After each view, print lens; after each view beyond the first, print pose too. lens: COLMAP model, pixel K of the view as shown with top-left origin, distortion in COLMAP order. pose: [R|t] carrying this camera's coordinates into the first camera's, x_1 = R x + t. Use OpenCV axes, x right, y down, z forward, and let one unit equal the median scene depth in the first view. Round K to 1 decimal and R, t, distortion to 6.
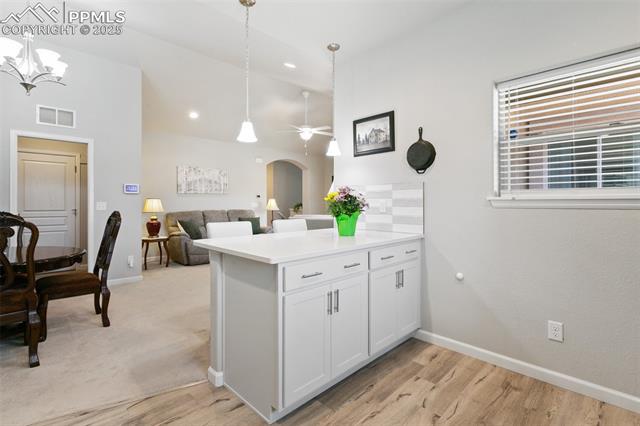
lens RADIAL K [[302.4, 0, 316.9], [0, 302.4, 206.9], [0, 0, 1]] dist [-0.000710, 0.001087]
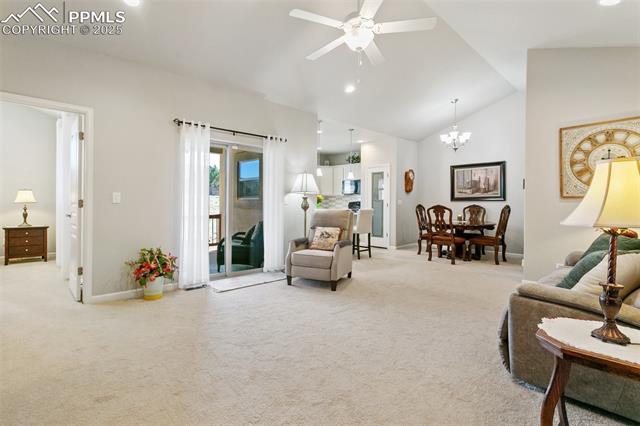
lens RADIAL K [[308.3, 0, 313.3], [0, 308.3, 206.1], [0, 0, 1]] dist [0.000602, 0.000343]
pose [[-0.999826, -0.008866, 0.016382, 0.034772], [-0.008608, 0.999840, 0.015709, -0.001799], [-0.016519, 0.015565, -0.999742, 2.404099]]
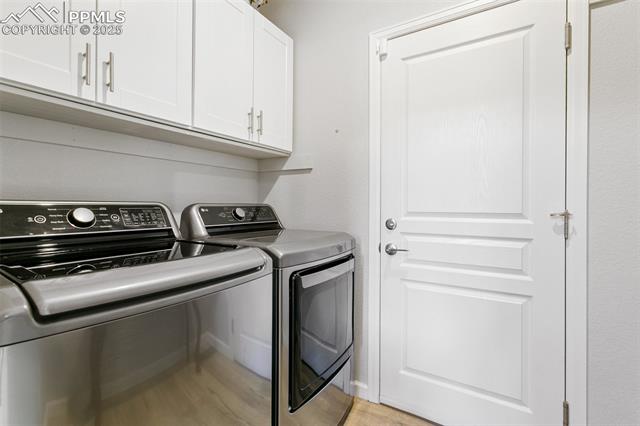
lens RADIAL K [[302.4, 0, 316.9], [0, 302.4, 206.9], [0, 0, 1]] dist [-0.000710, 0.001087]
pose [[0.272976, 0.000310, -0.962021, -0.909851], [-0.015034, 0.999879, -0.003944, 0.010202], [0.961903, 0.015540, 0.272947, 1.091162]]
